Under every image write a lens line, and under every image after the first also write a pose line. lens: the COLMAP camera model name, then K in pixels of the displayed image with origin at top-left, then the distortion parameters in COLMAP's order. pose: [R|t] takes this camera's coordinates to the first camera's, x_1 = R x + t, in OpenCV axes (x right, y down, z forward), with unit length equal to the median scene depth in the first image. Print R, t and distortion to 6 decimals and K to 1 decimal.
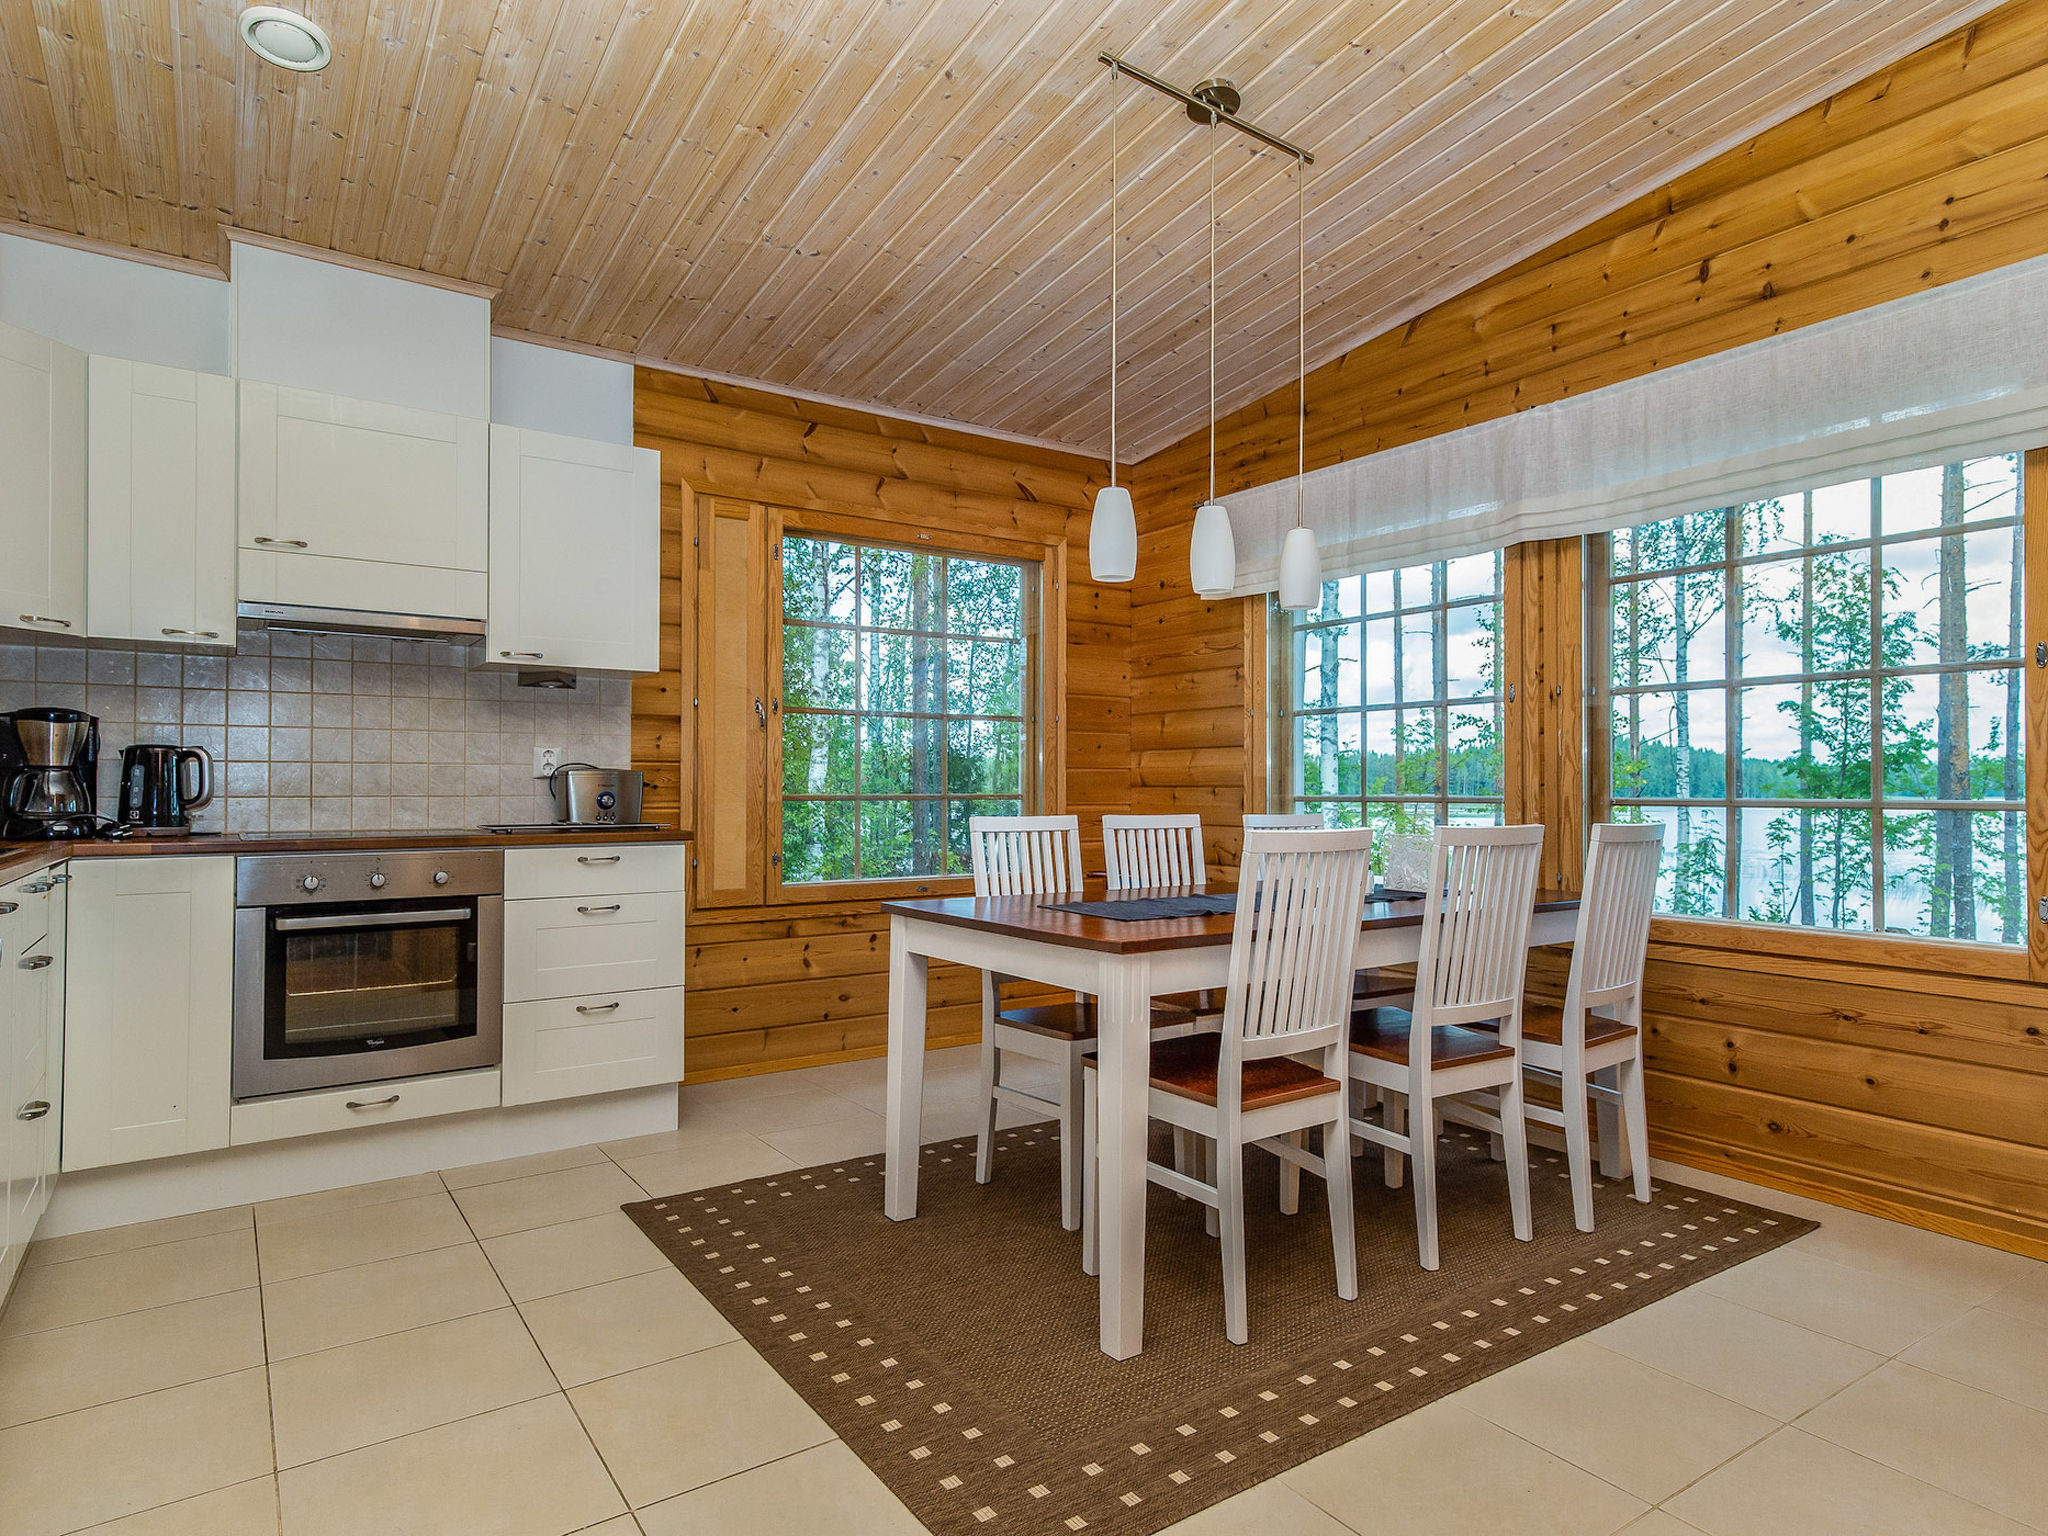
lens RADIAL K [[1165.0, 0, 1048.3], [0, 1165.0, 774.2], [0, 0, 1]] dist [-0.000266, 0.000765]
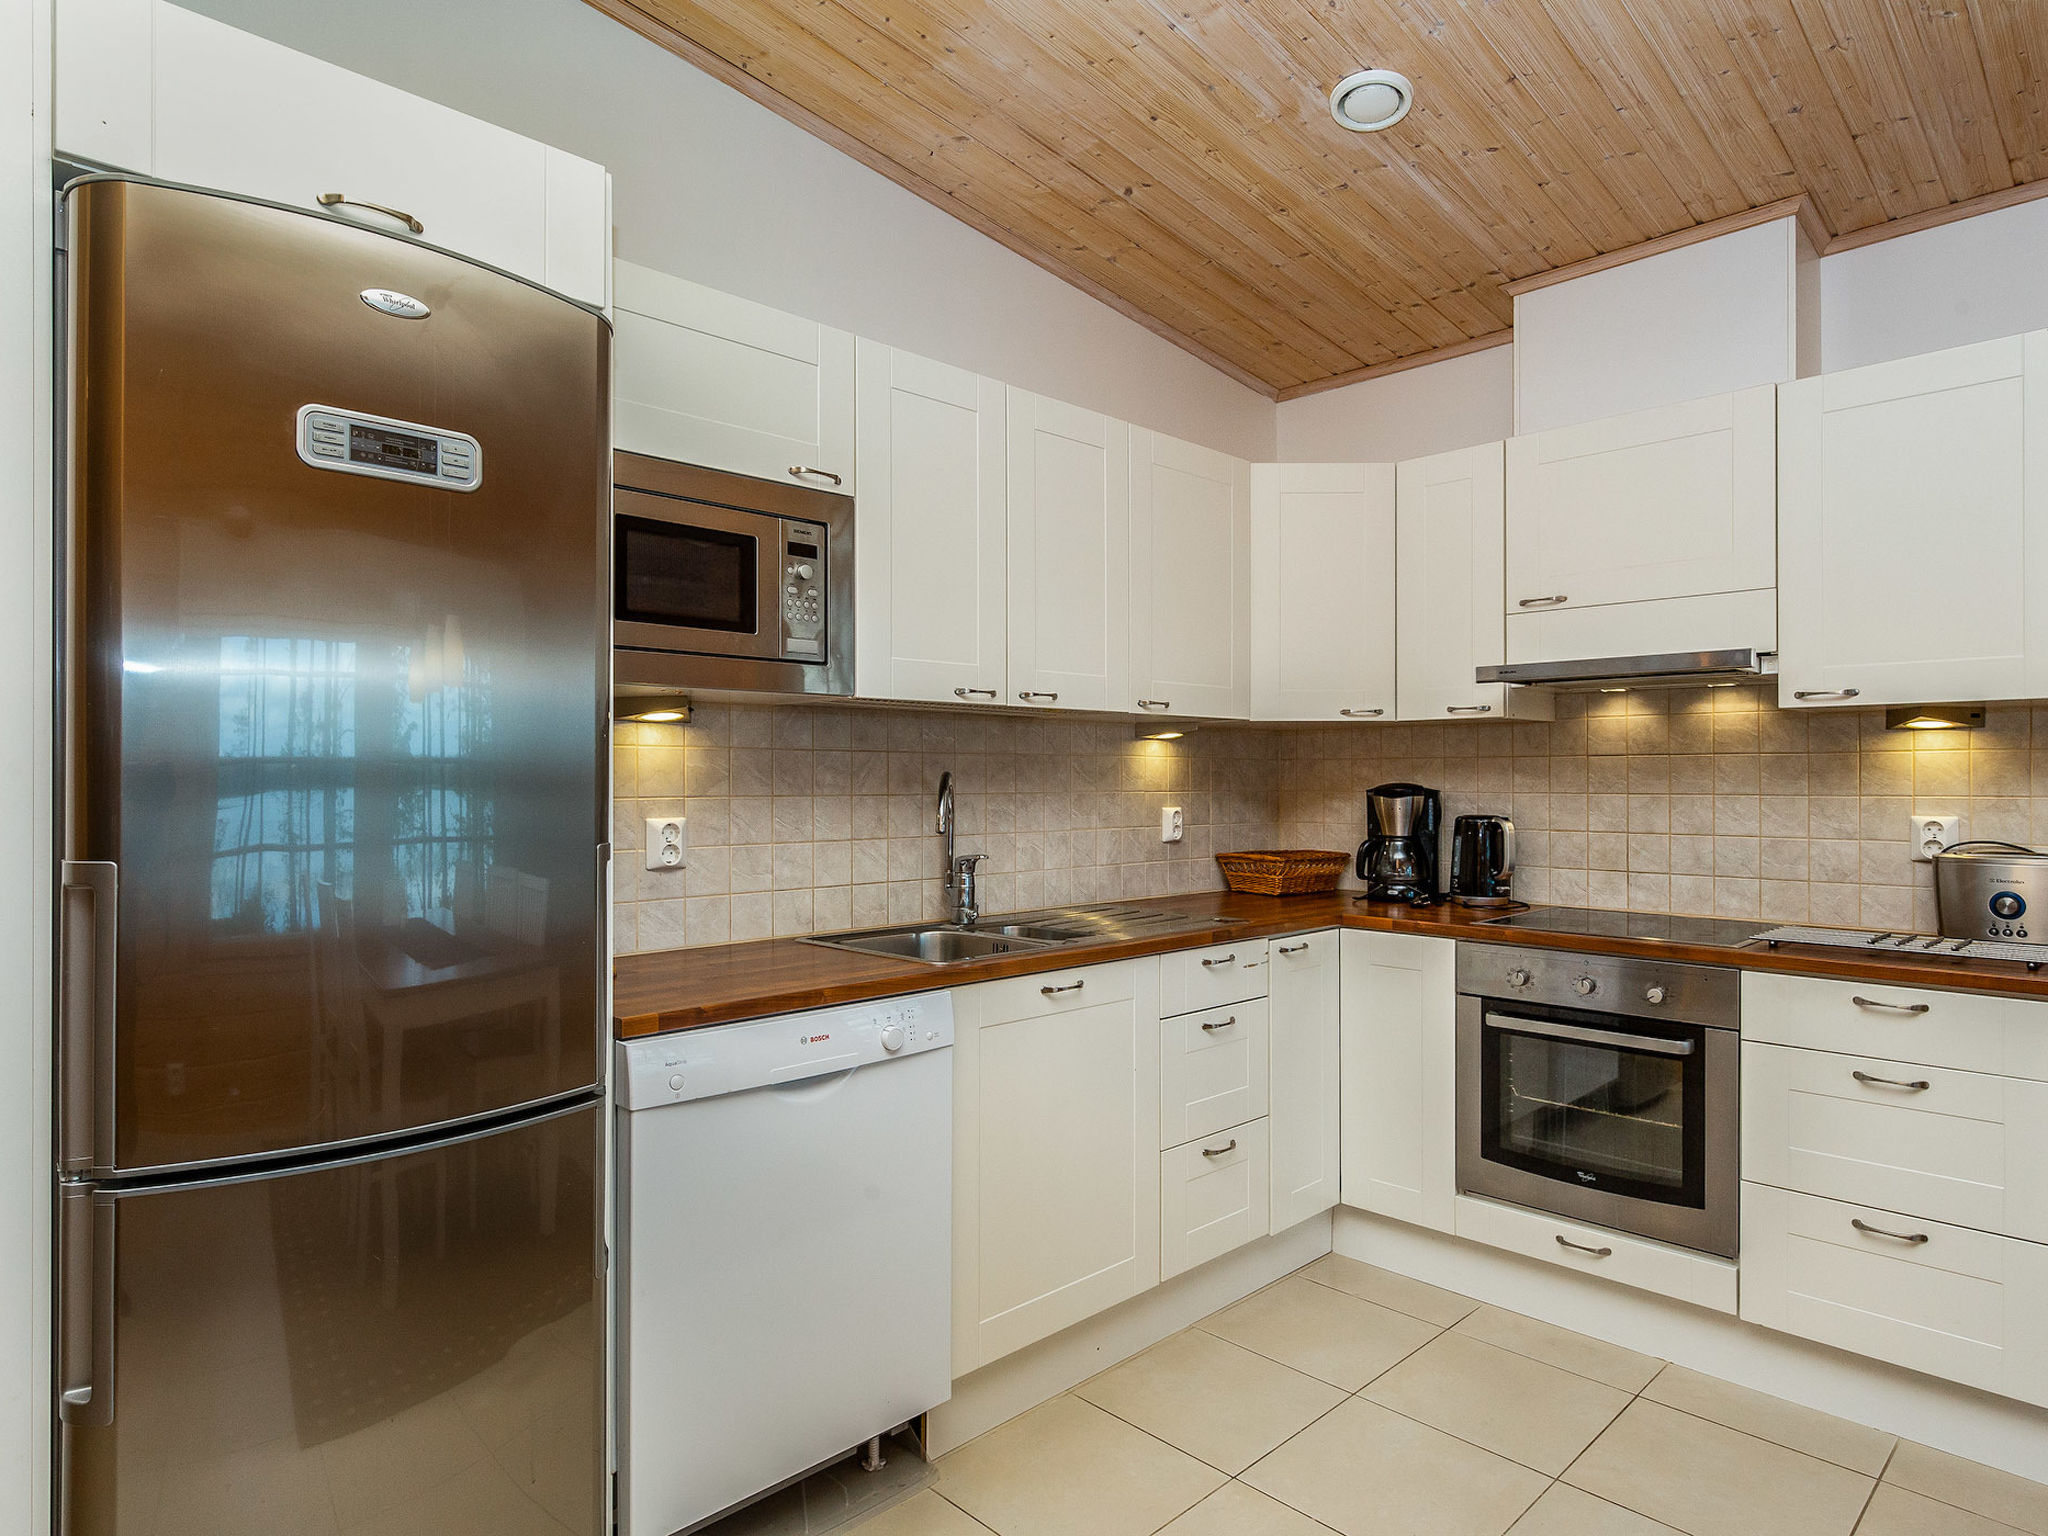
lens RADIAL K [[1165.0, 0, 1048.3], [0, 1165.0, 774.2], [0, 0, 1]] dist [-0.000266, 0.000765]
pose [[0.169717, -0.007726, -0.985463, 0.188937], [0.011114, 0.999921, -0.005925, -0.060342], [0.985430, -0.009947, 0.169789, 0.451463]]
